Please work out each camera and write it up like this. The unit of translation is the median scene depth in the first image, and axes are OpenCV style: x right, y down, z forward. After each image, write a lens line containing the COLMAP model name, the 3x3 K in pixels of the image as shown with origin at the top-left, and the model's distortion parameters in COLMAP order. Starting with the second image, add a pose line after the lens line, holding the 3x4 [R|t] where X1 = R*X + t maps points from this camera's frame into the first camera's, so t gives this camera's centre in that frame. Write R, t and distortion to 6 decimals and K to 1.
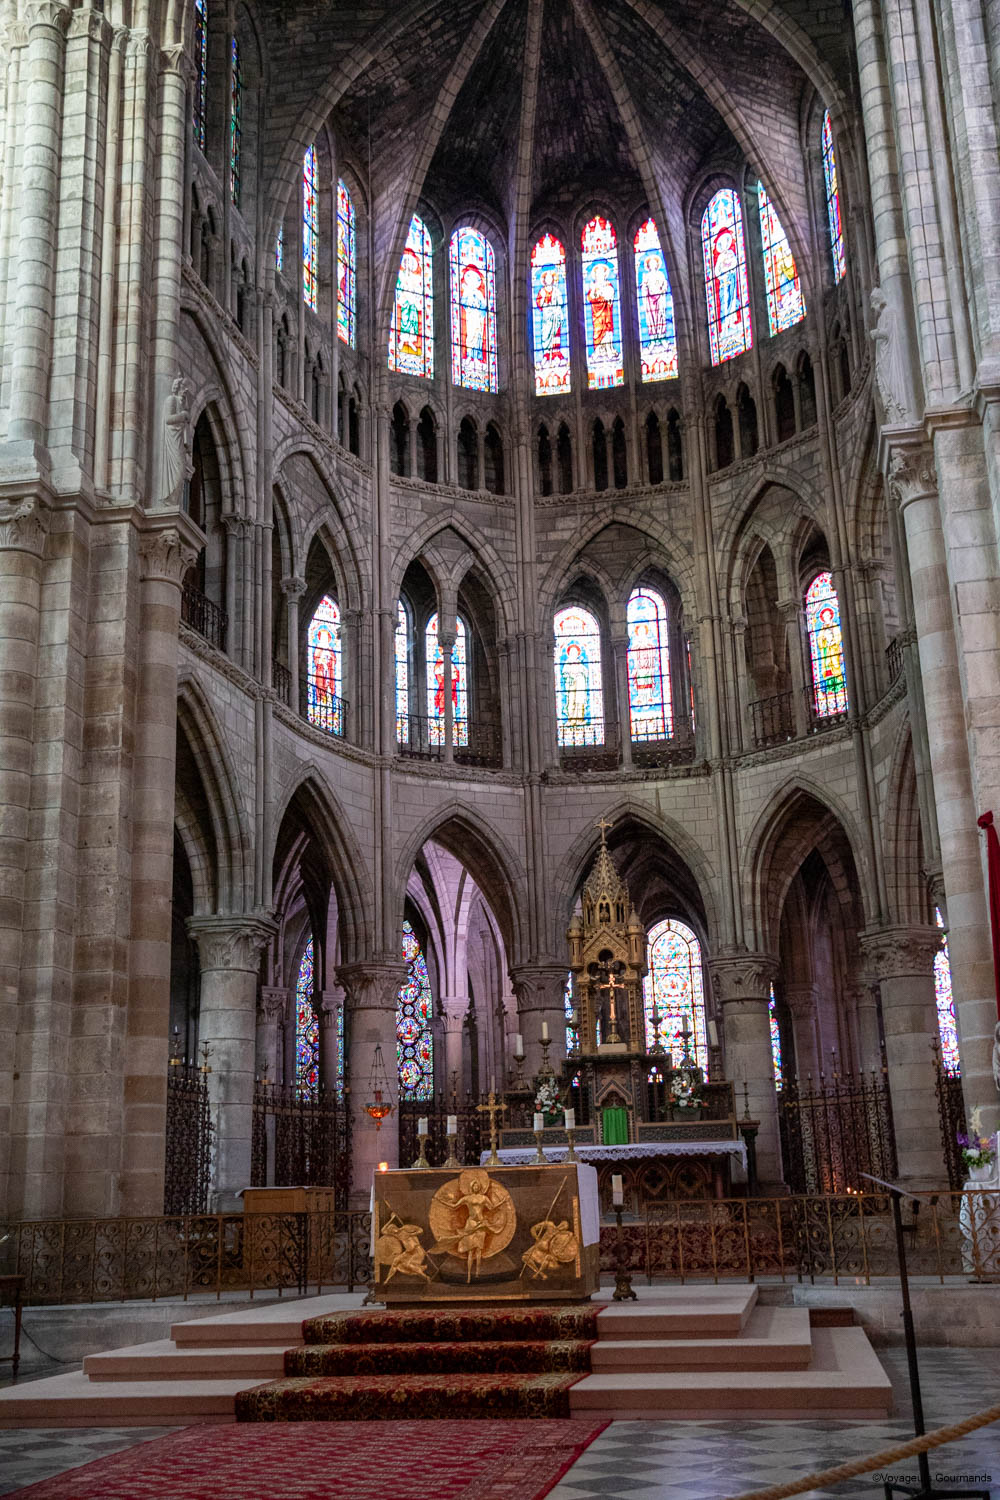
lens RADIAL K [[1580.1, 0, 499.9], [0, 1580.1, 754.7], [0, 0, 1]] dist [0.041232, 0.000000]
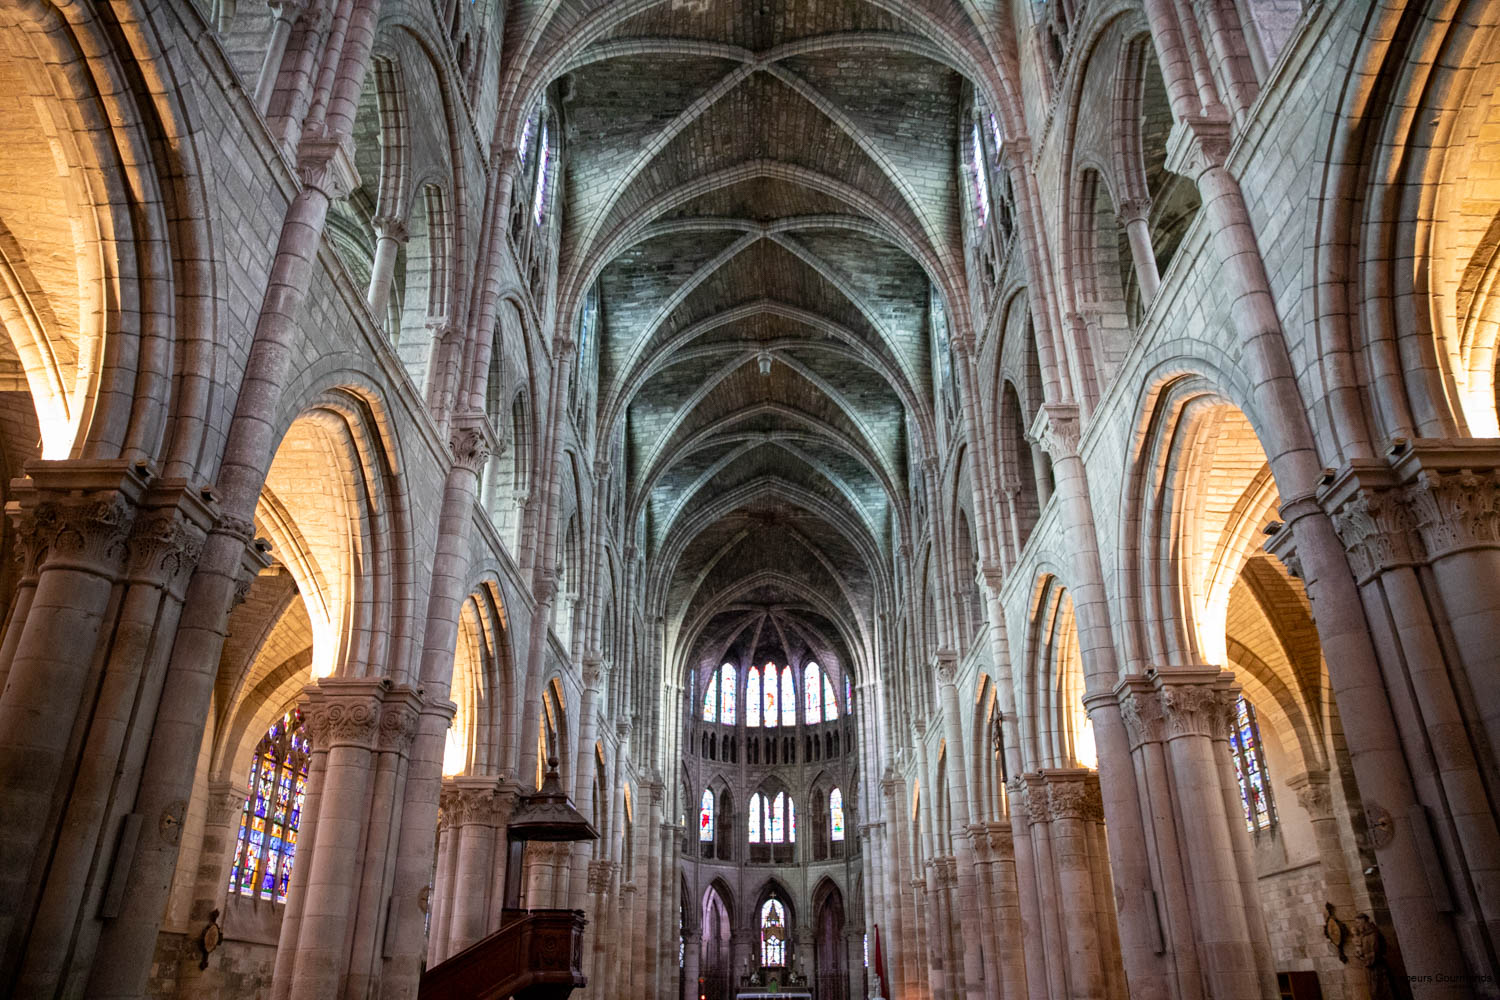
lens RADIAL K [[1045.2, 0, 750.2], [0, 1045.2, 503.4], [0, 0, 1]] dist [-0.073543, -0.000607]
pose [[0.986999, 0.095514, 0.129265, -0.318031], [-0.072221, 0.982058, -0.174204, -0.354787], [-0.143585, 0.162603, 0.976188, -1.181279]]
